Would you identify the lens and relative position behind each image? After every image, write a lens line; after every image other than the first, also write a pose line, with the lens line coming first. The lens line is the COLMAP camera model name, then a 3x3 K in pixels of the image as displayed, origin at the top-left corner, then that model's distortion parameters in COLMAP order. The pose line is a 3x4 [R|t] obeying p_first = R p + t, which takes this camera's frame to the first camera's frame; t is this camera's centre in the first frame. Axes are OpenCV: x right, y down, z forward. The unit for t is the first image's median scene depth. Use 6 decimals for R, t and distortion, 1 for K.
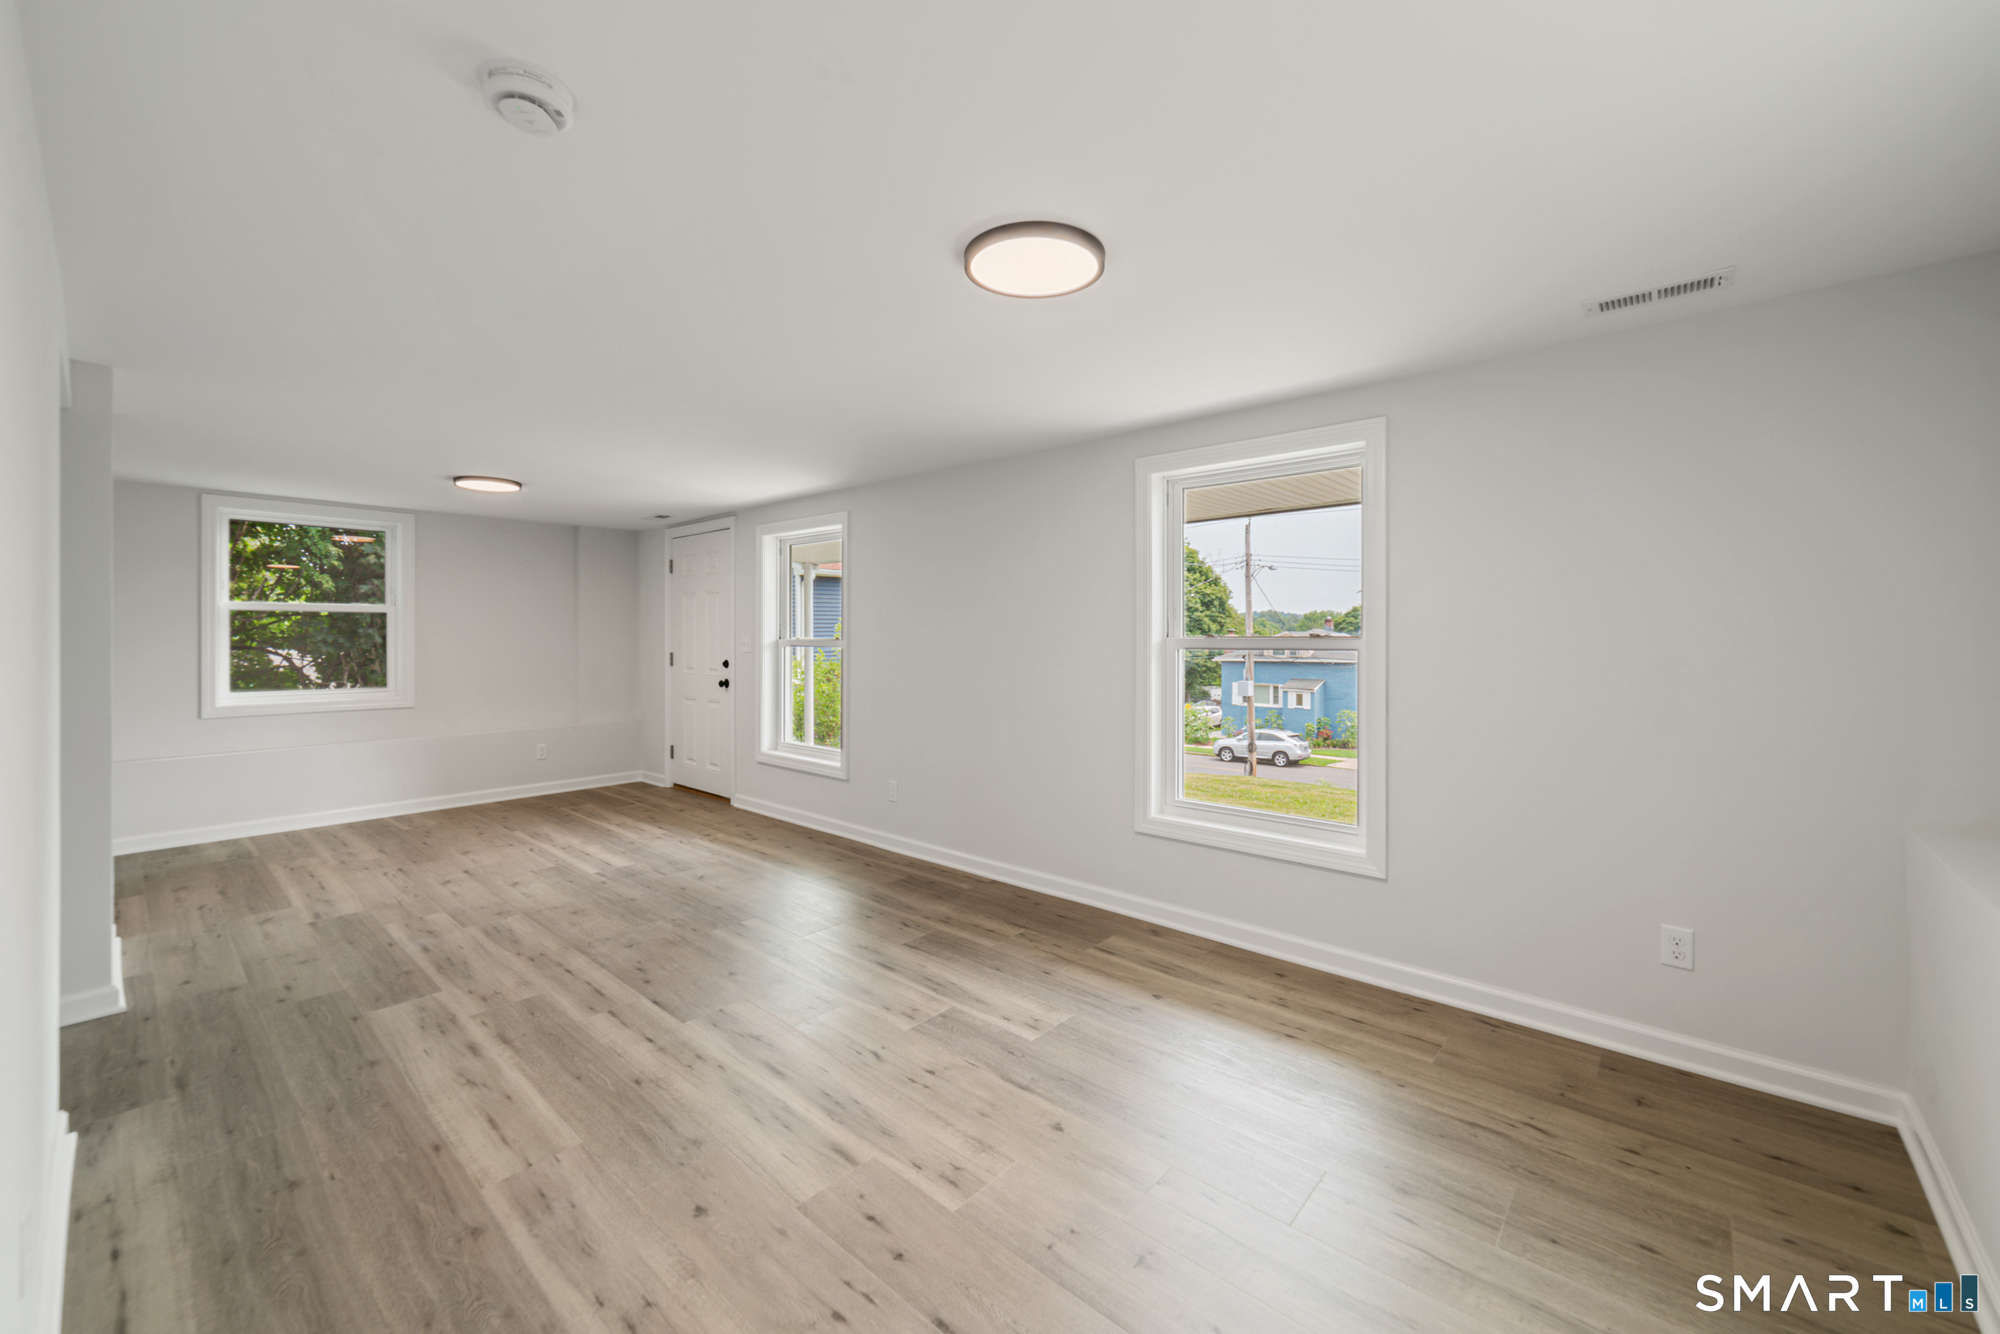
lens RADIAL K [[771.7, 0, 995.9], [0, 771.7, 654.8], [0, 0, 1]] dist [-0.000048, 0.000093]
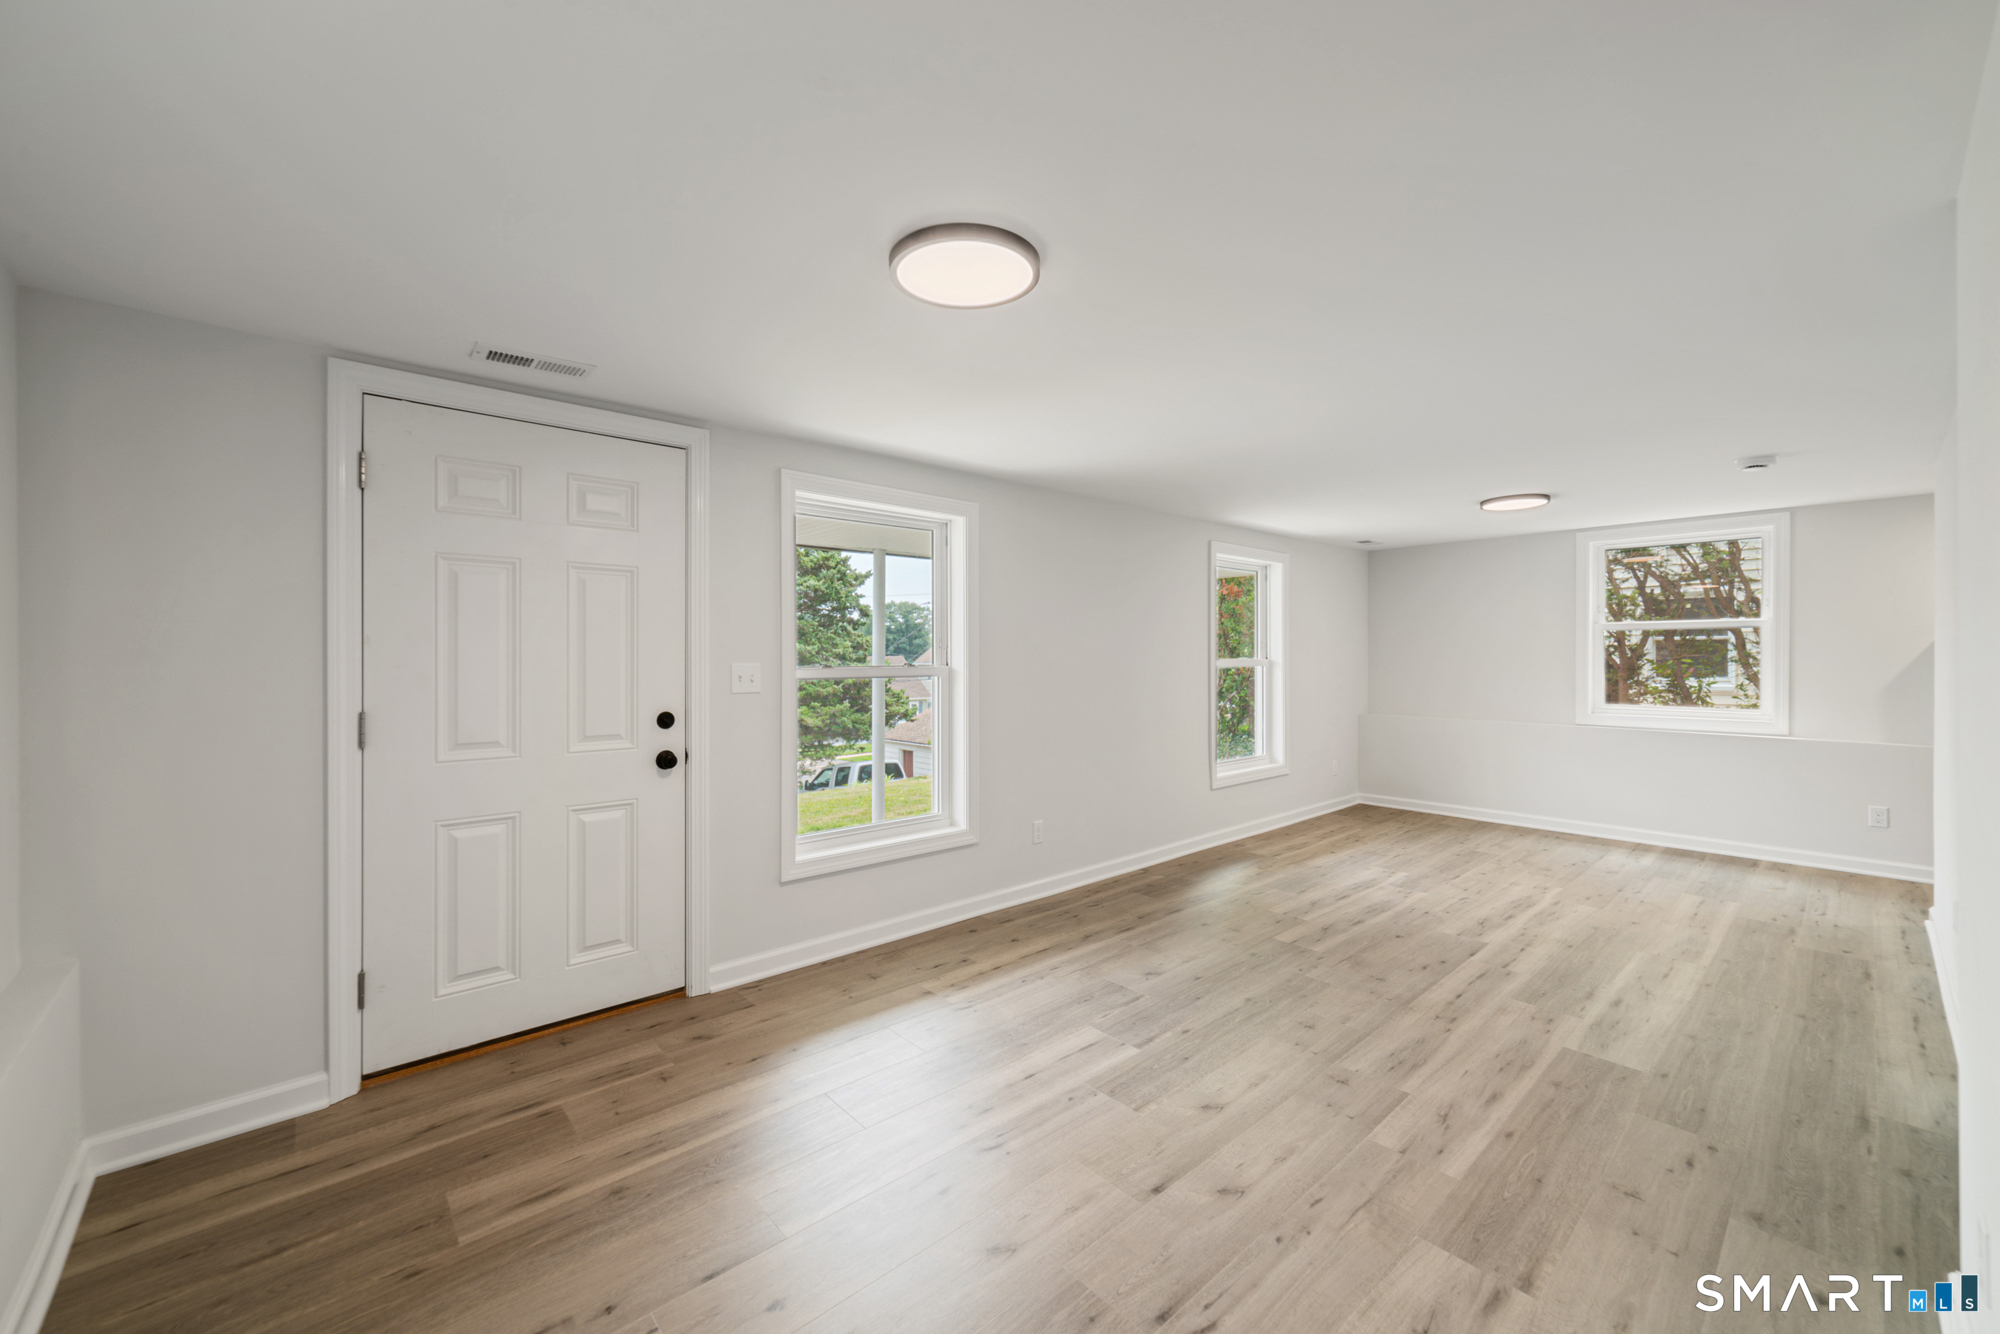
lens RADIAL K [[771.7, 0, 995.9], [0, 771.7, 654.8], [0, 0, 1]] dist [-0.000048, 0.000093]
pose [[0.129162, -0.000313, 0.991623, -1.678134], [0.031409, 0.999499, -0.003776, -0.044014], [-0.991126, 0.031633, 0.129108, 1.506612]]
